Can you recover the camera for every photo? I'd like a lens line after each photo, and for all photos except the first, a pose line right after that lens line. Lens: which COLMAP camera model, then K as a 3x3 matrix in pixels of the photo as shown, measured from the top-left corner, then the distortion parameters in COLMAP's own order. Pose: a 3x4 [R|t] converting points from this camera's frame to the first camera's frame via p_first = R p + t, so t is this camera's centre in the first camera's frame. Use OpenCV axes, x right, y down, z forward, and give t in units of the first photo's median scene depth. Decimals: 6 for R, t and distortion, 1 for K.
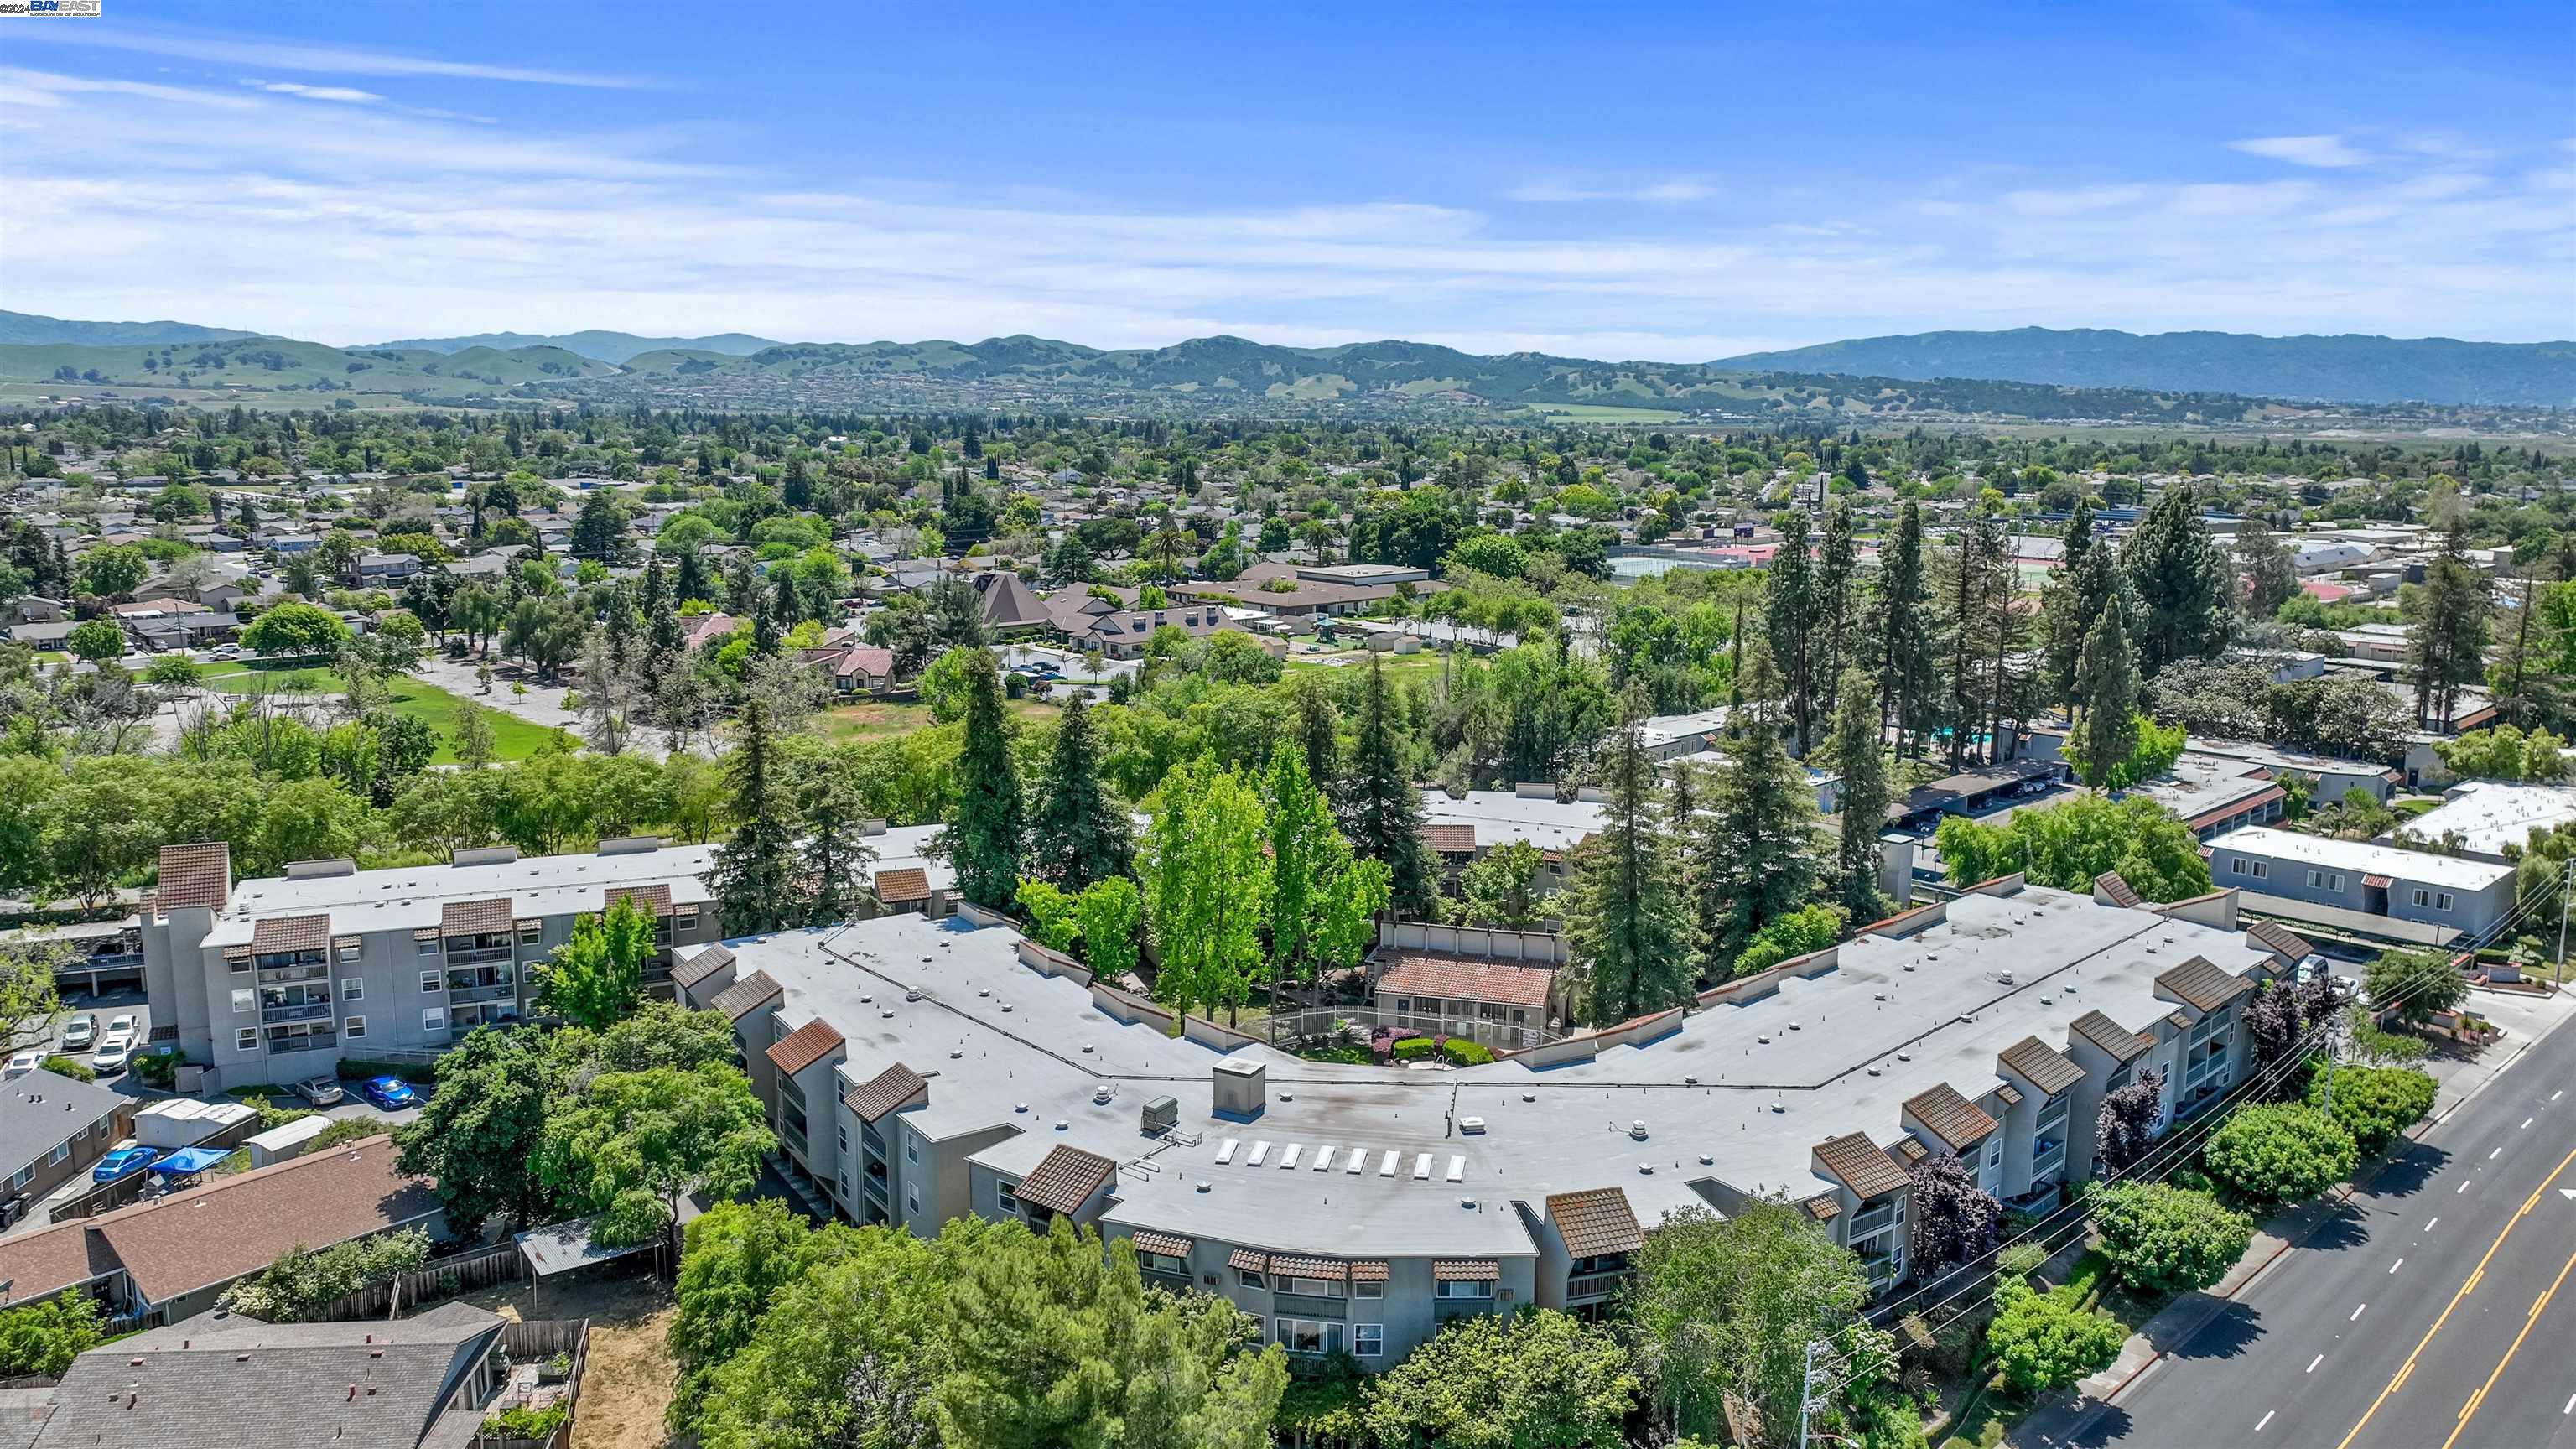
lens RADIAL K [[1807.5, 0, 1288.0], [0, 1807.5, 724.5], [0, 0, 1]] dist [0.007402, 0.009447]
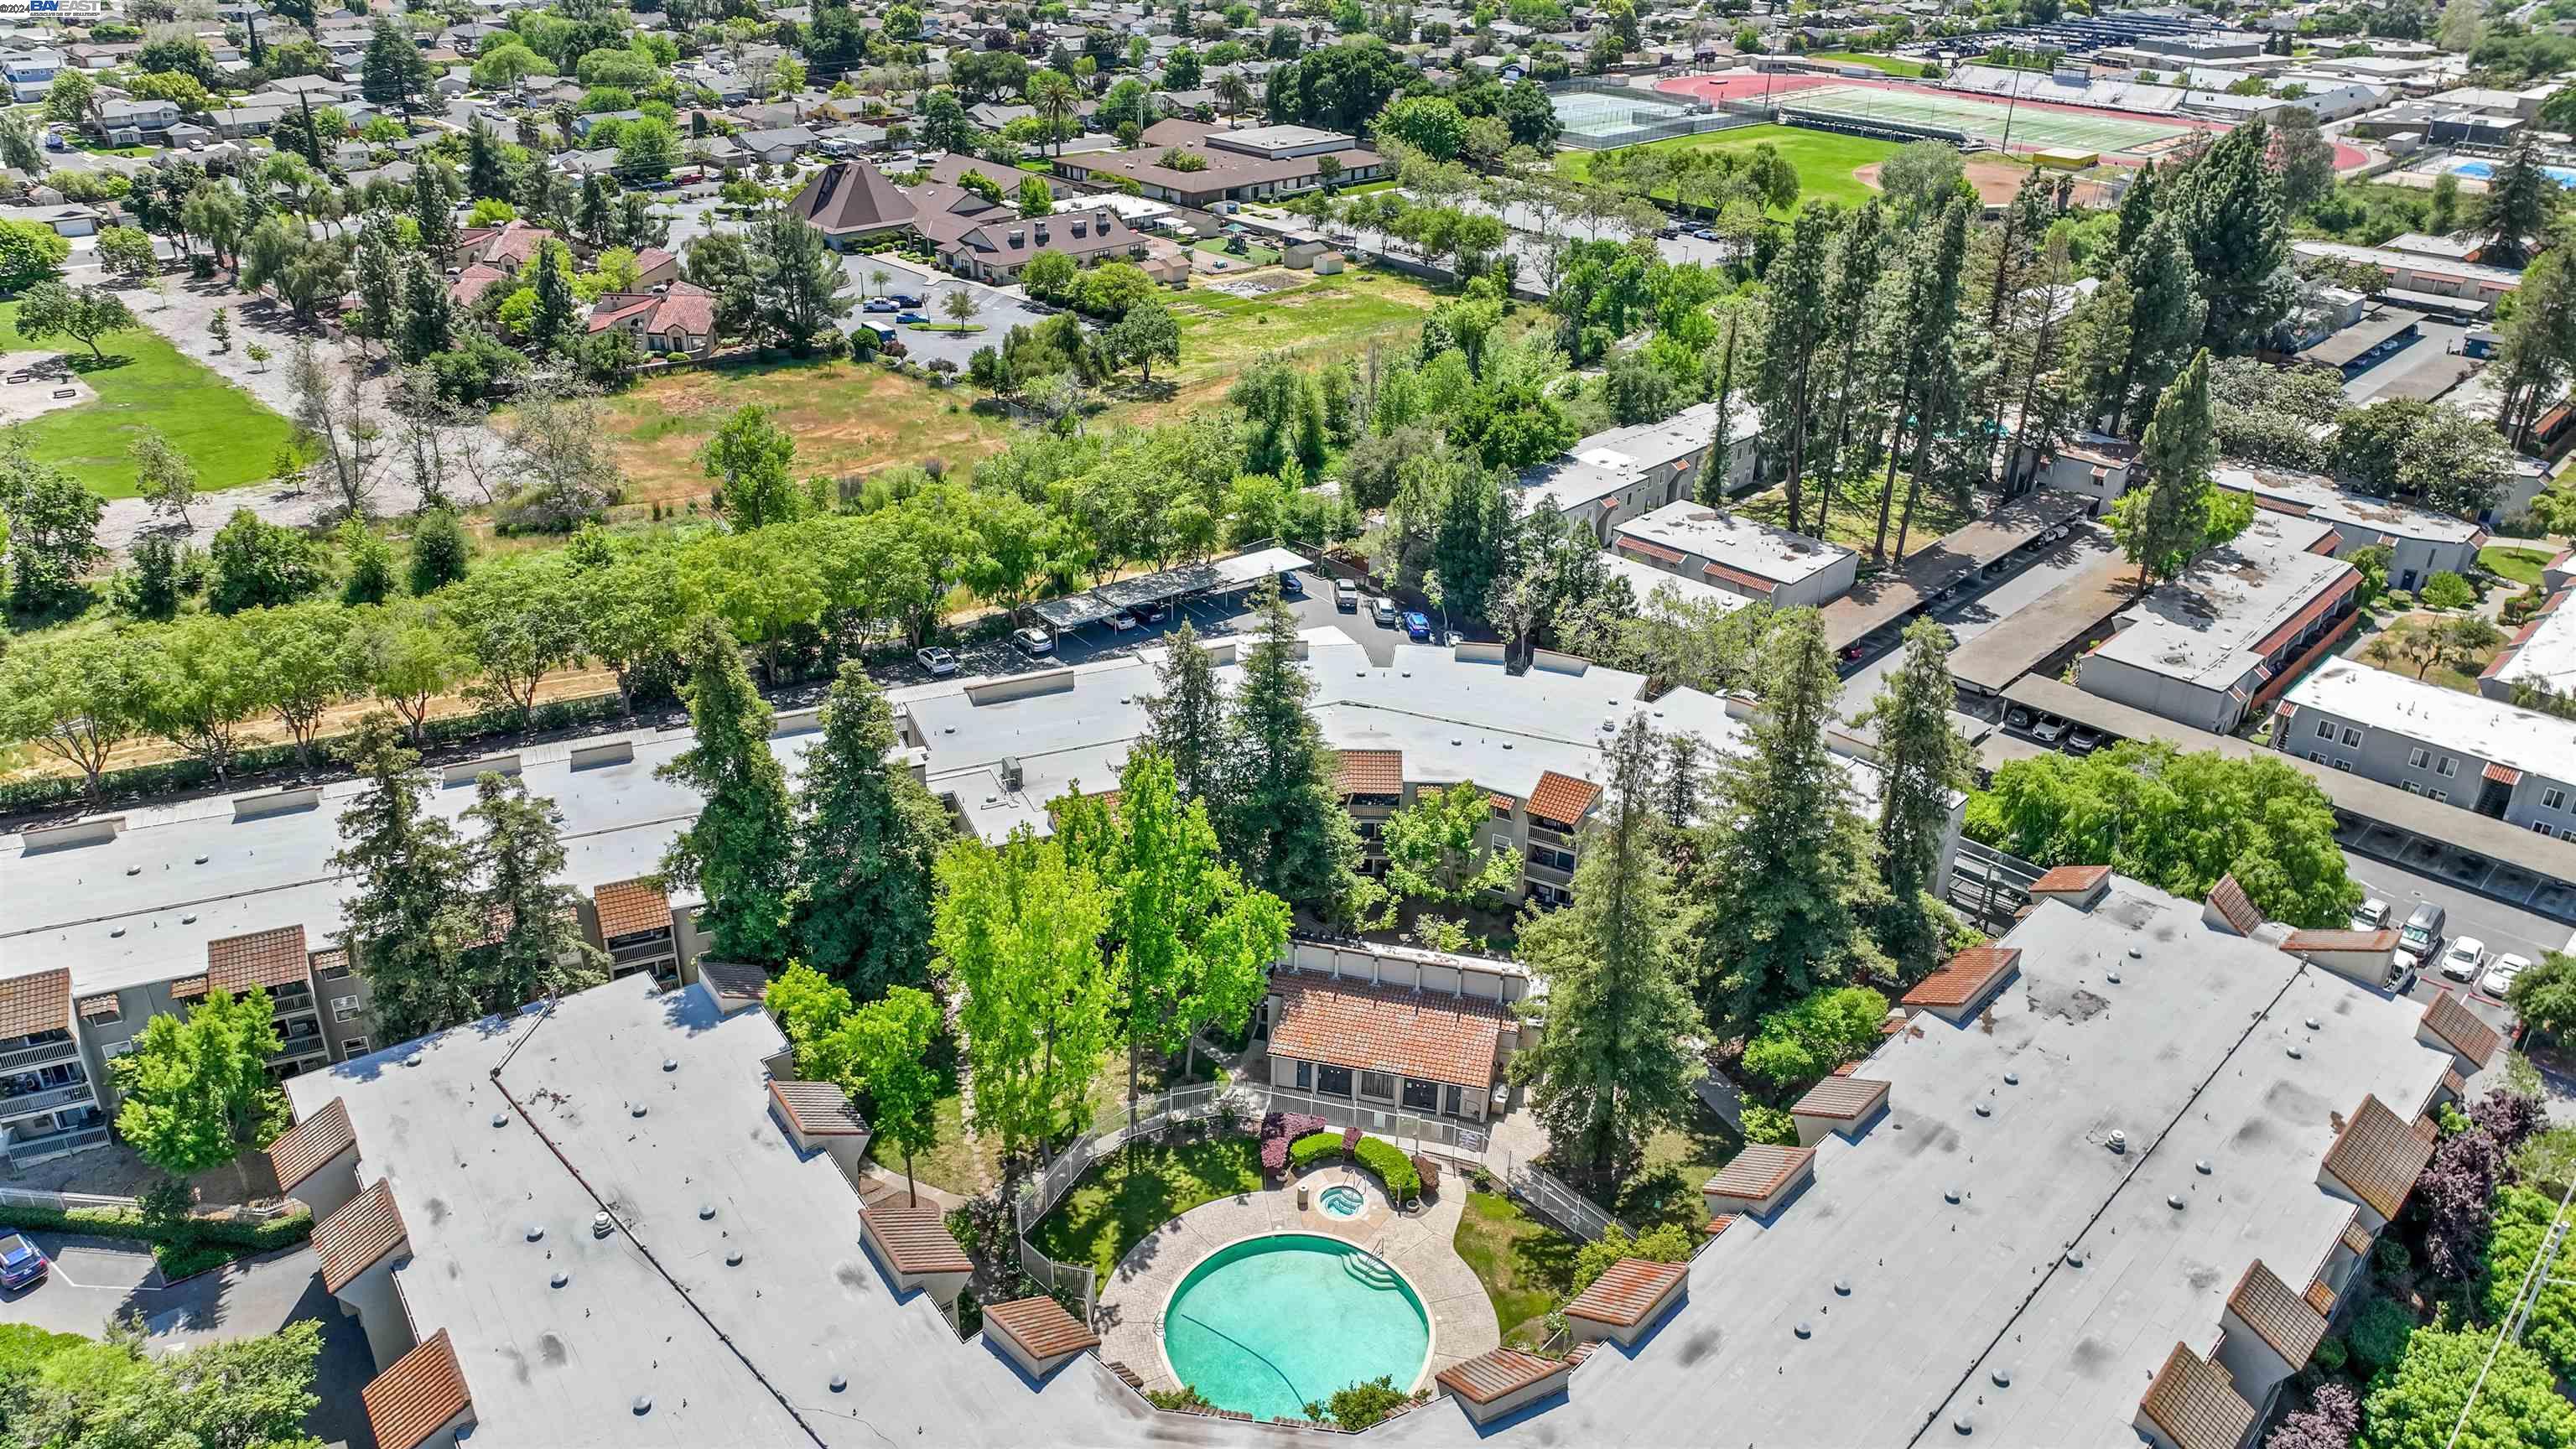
lens RADIAL K [[1807.5, 0, 1288.0], [0, 1807.5, 724.5], [0, 0, 1]] dist [0.007402, 0.009447]
pose [[0.999108, -0.006071, 0.041781, 0.014254], [-0.005519, 0.962335, 0.271809, -0.106371], [-0.041858, -0.271798, 0.961444, 0.168024]]
